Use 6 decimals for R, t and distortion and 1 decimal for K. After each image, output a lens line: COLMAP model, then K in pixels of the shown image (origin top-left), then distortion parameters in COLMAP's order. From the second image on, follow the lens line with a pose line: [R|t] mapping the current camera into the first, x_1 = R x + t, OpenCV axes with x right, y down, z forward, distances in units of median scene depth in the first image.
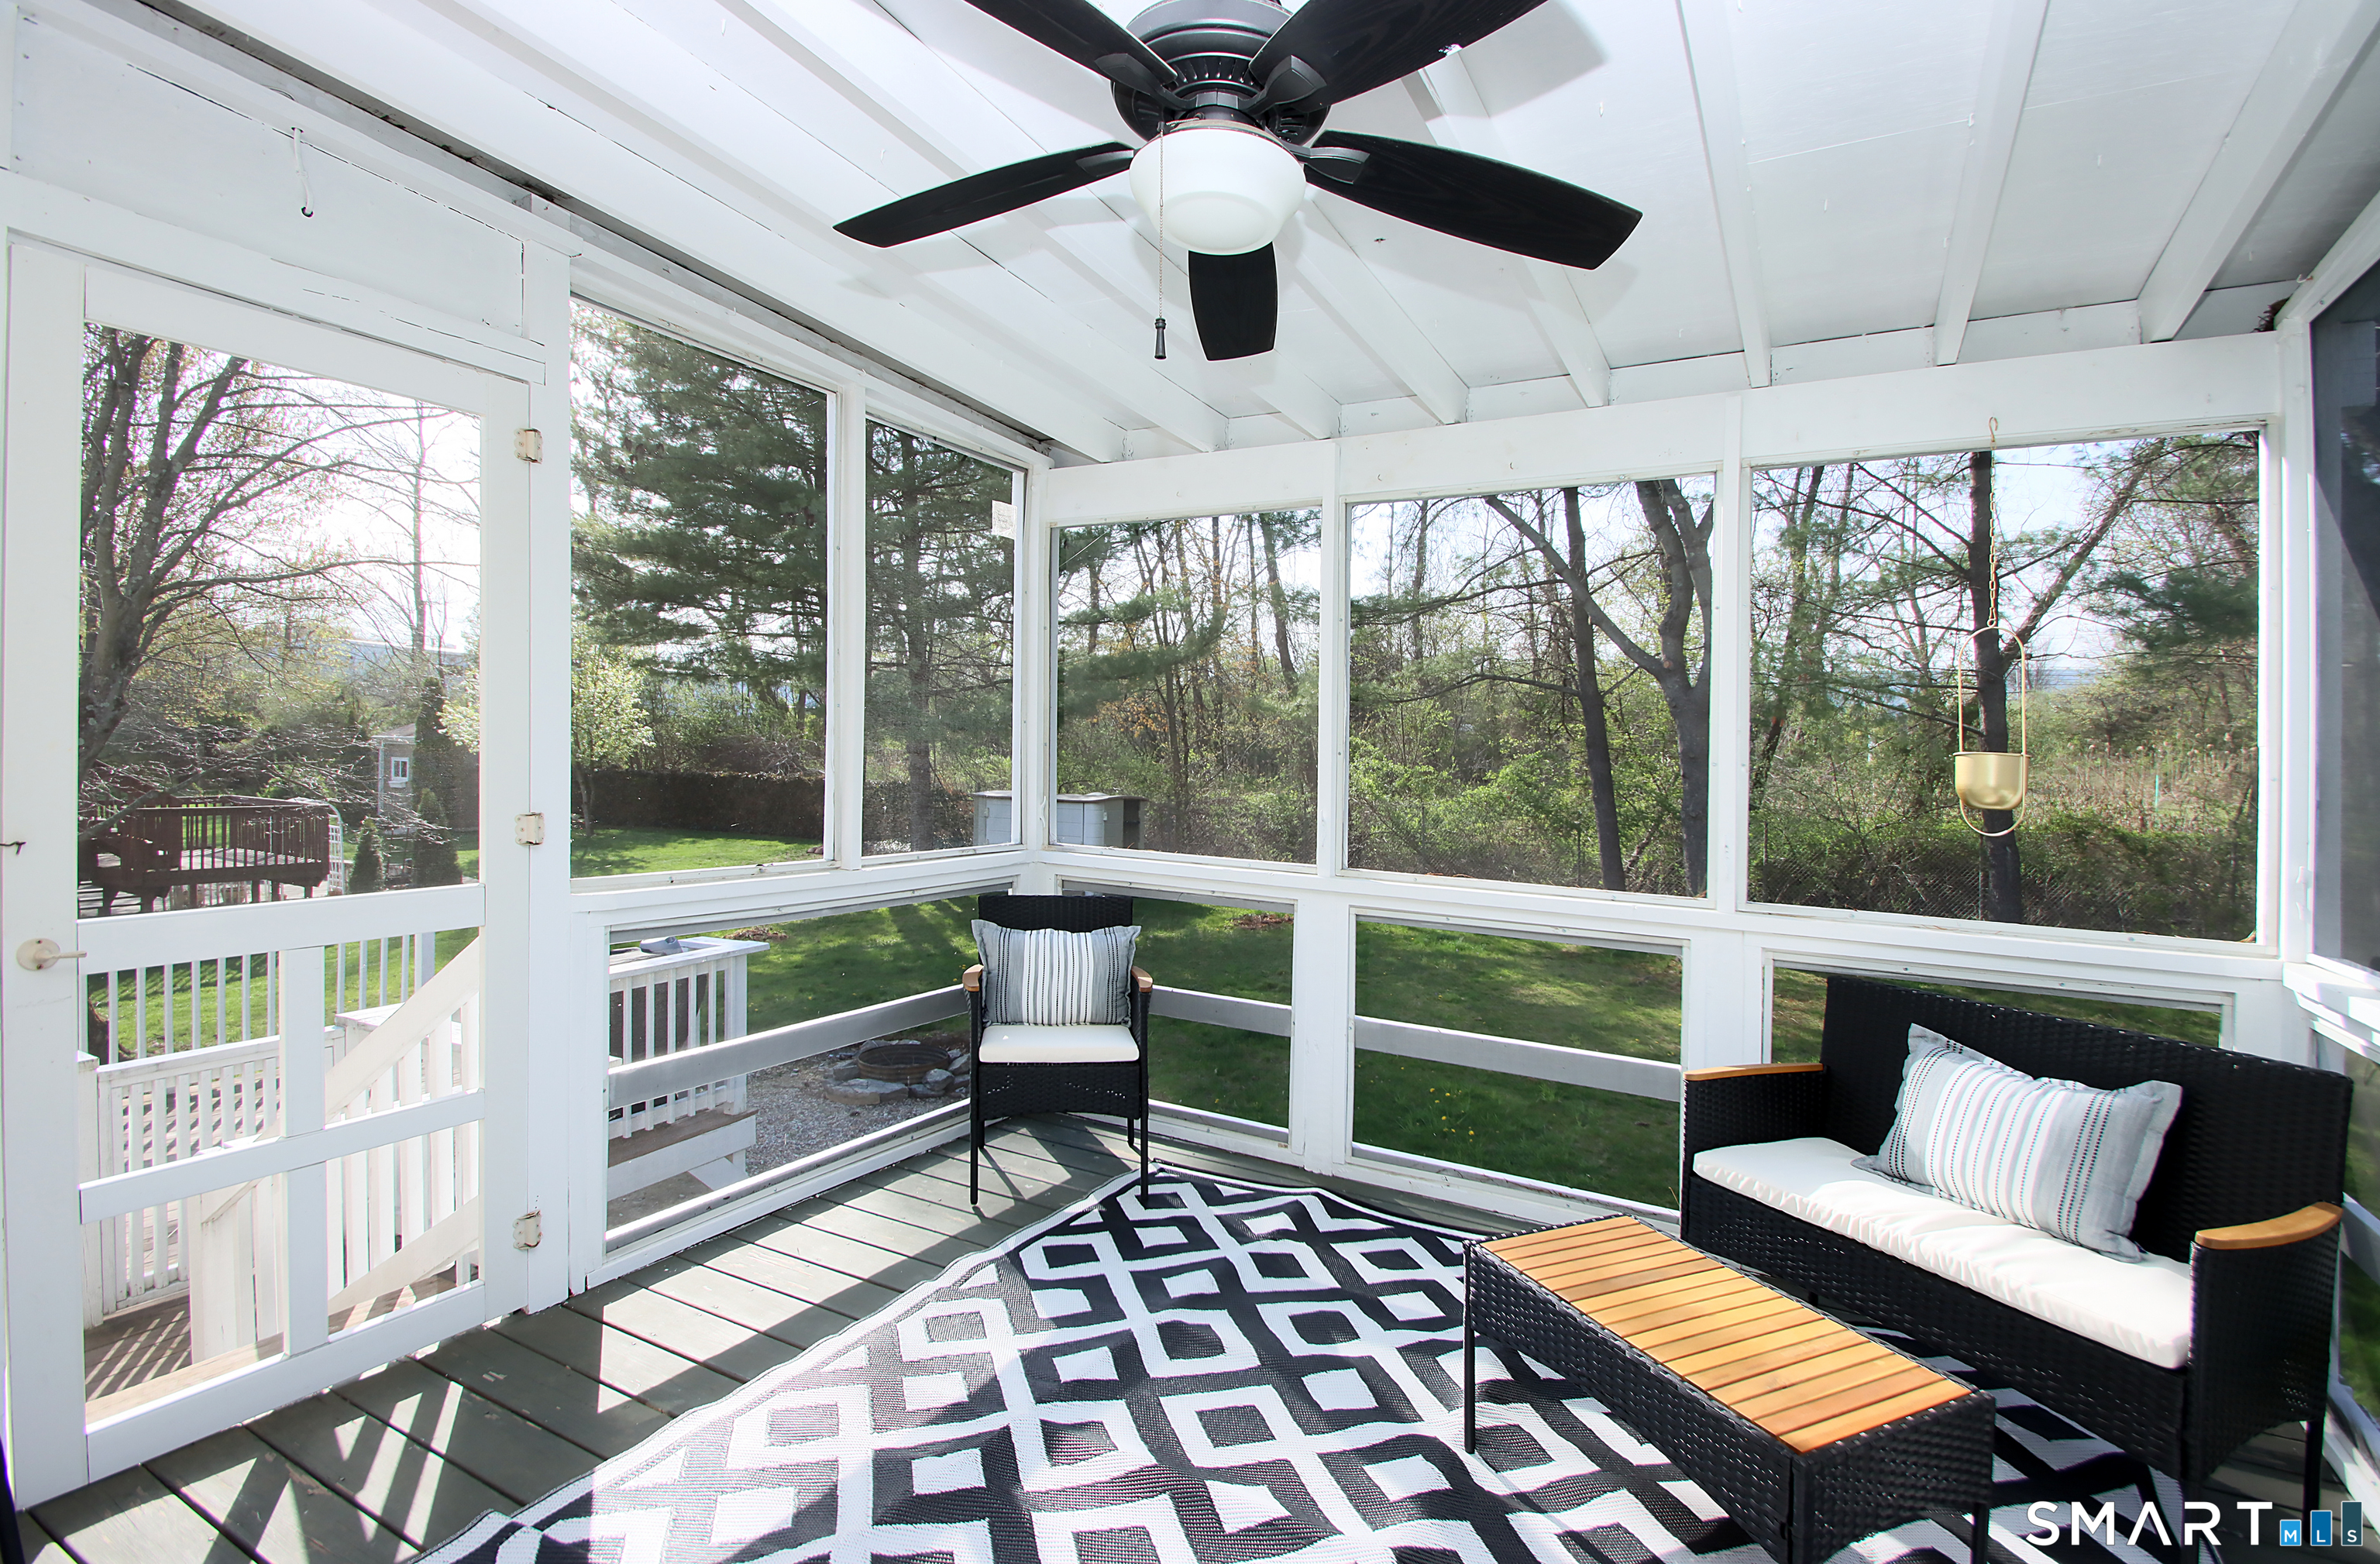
lens RADIAL K [[1133.9, 0, 1191.9], [0, 1133.9, 758.0], [0, 0, 1]] dist [0.014306, -0.017222]
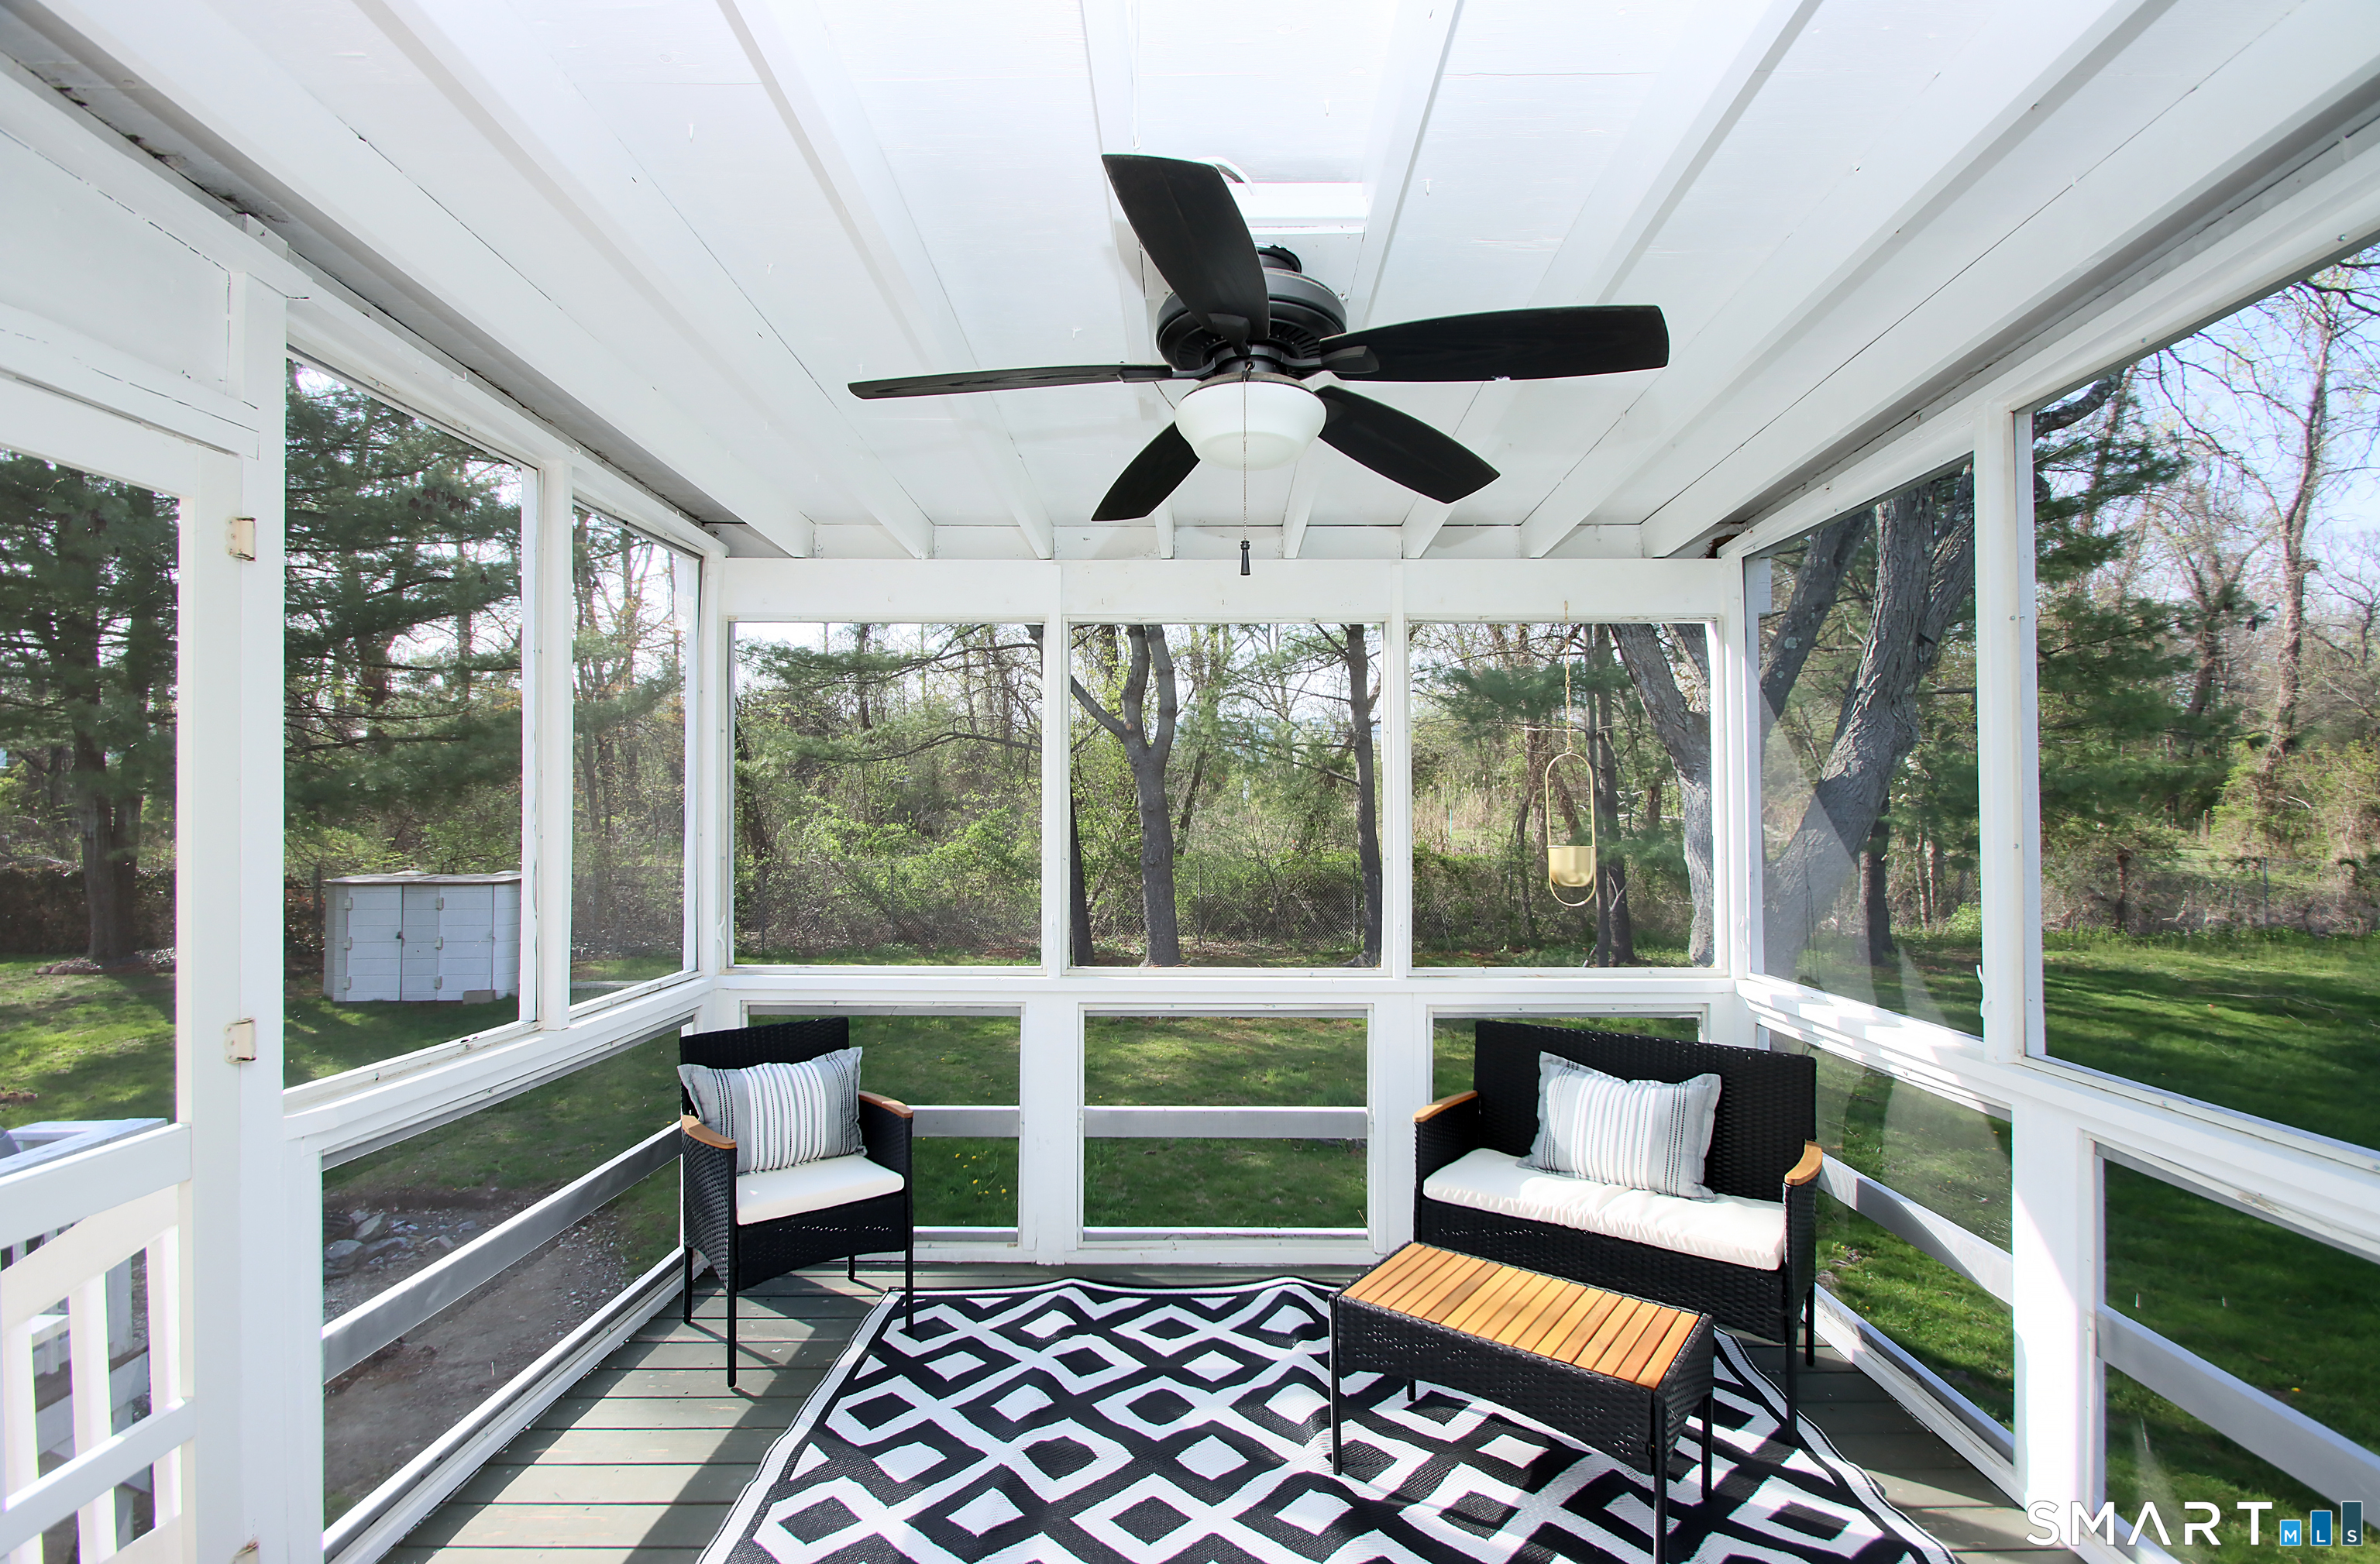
lens RADIAL K [[1145.1, 0, 1199.6], [0, 1145.1, 782.3], [0, 0, 1]] dist [0.025760, -0.029212]
pose [[0.869862, -0.018234, 0.492957, -0.324976], [0.027316, 0.999564, -0.011229, -0.067748], [-0.492537, 0.023234, 0.869981, 0.014214]]
